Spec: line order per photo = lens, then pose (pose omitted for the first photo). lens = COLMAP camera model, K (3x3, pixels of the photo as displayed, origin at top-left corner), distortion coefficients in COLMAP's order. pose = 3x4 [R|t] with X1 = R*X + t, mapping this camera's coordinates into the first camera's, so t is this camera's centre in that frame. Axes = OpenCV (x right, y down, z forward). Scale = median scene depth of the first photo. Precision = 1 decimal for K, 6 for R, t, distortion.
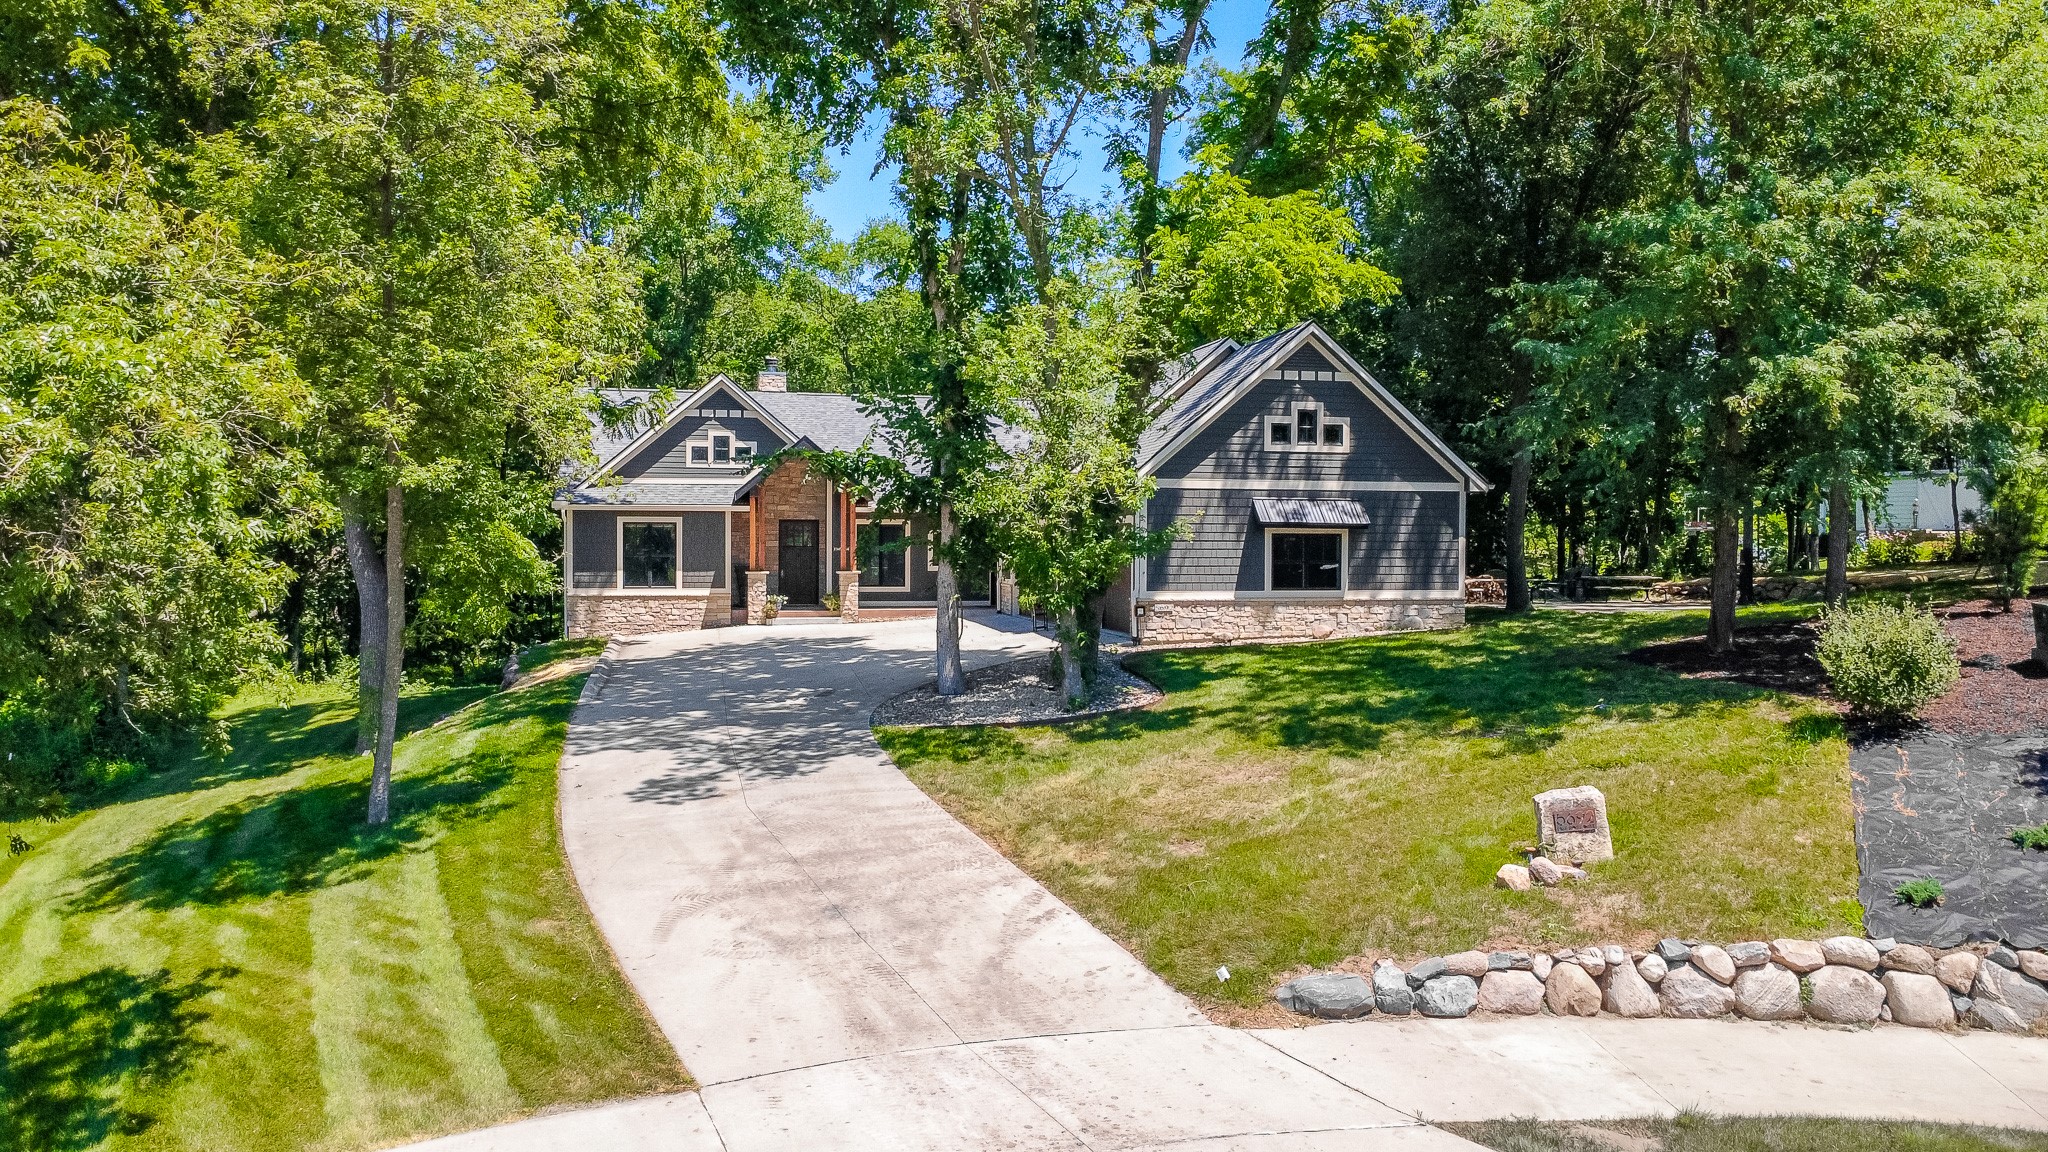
lens RADIAL K [[1520.8, 0, 1024.0], [0, 1520.8, 576.0], [0, 0, 1]] dist [-0.005060, 0.004756]
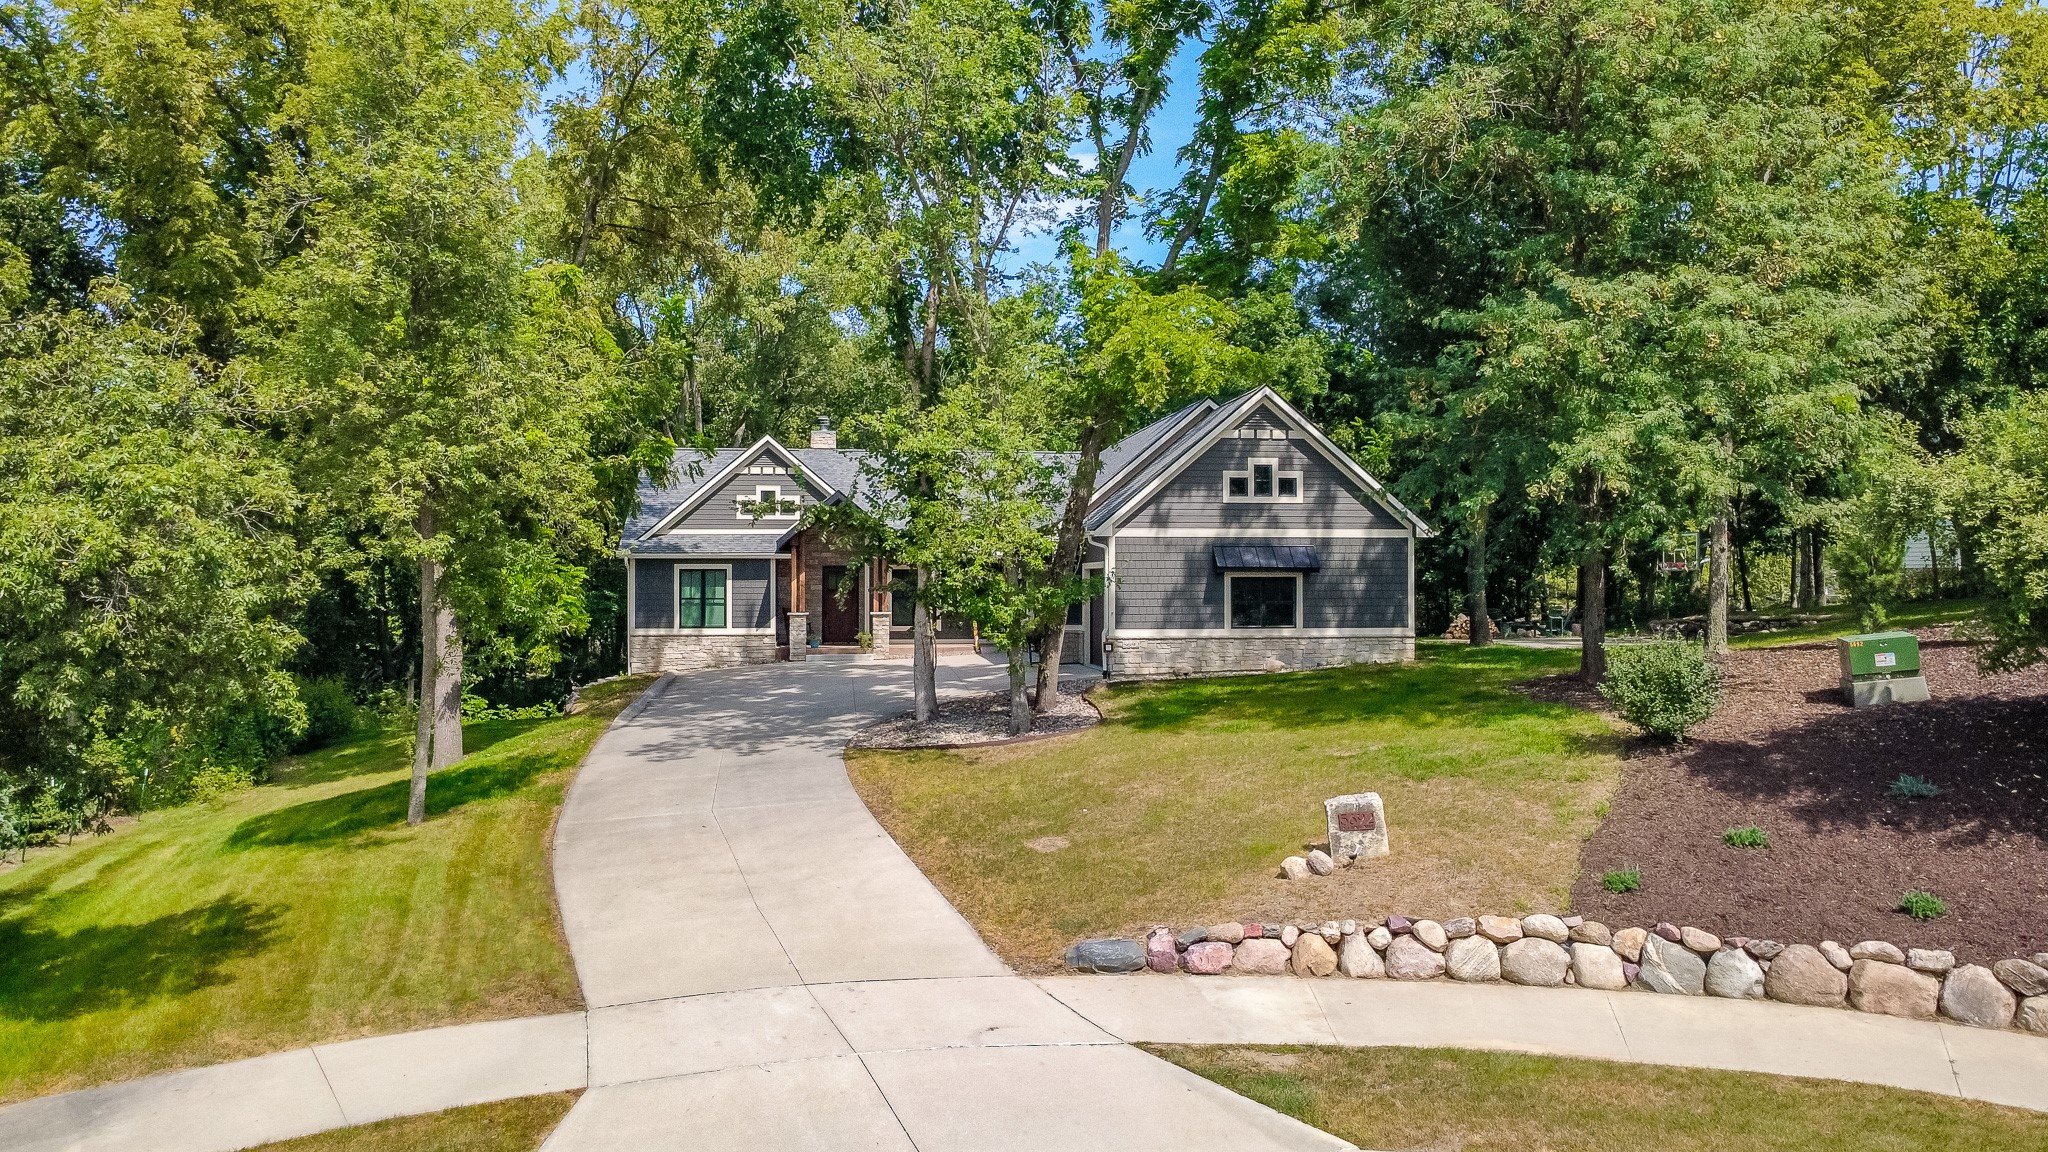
lens RADIAL K [[1513.2, 0, 1024.0], [0, 1513.2, 576.0], [0, 0, 1]] dist [-0.007265, -0.003426]
pose [[0.996096, -0.006553, -0.088029, 0.208351], [0.004372, 0.999679, -0.024954, -0.003179], [0.088164, 0.024472, 0.995805, -0.210160]]
